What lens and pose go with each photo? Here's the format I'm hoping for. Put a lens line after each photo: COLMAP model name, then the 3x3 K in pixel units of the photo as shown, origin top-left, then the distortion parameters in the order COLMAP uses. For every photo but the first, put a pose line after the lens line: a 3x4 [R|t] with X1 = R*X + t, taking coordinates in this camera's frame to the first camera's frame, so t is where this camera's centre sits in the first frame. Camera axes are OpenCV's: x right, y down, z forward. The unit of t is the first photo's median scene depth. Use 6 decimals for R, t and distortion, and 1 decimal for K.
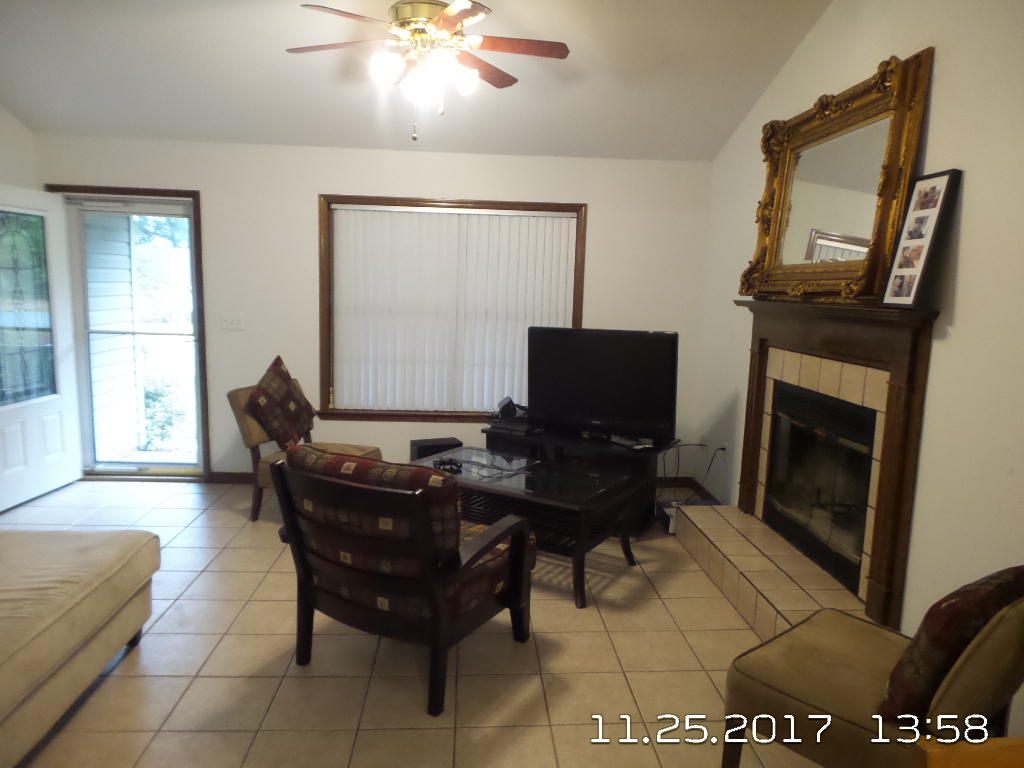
lens RADIAL K [[687.8, 0, 509.6], [0, 687.8, 385.3], [0, 0, 1]] dist [-0.005010, 0.006288]
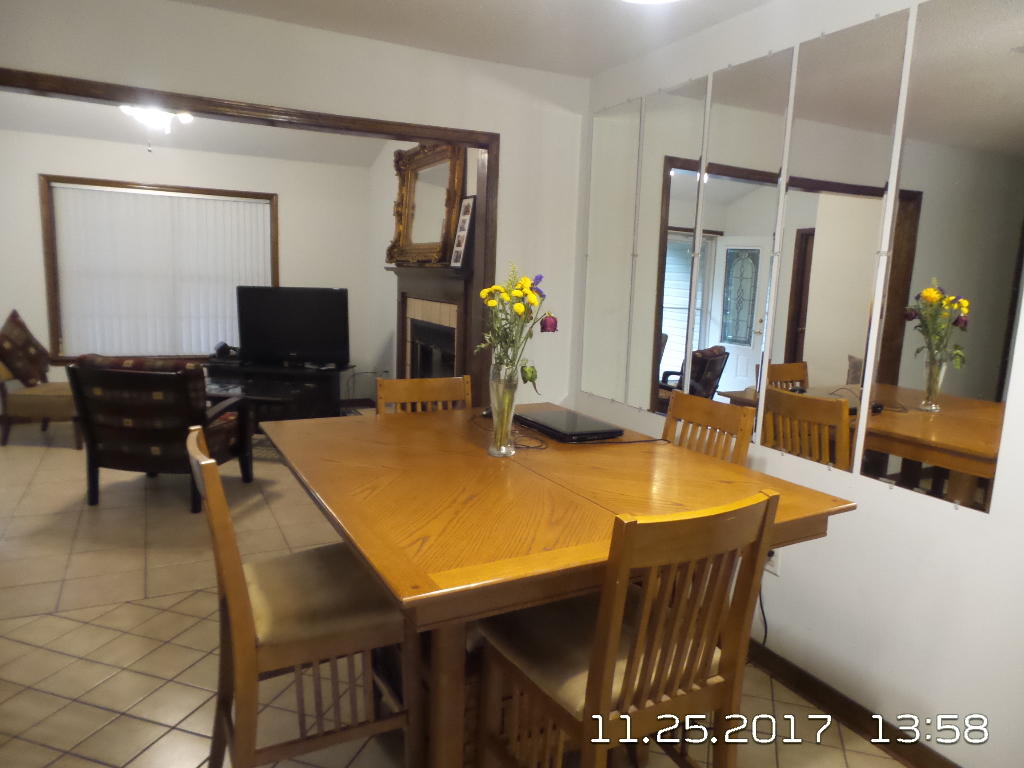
lens RADIAL K [[687.8, 0, 511.5], [0, 687.8, 389.9], [0, 0, 1]] dist [-0.005010, 0.006288]
pose [[0.913157, -0.059722, 0.403209, -0.041541], [0.043860, 0.997861, 0.048470, 0.087359], [-0.405241, -0.026576, 0.913823, -0.510699]]
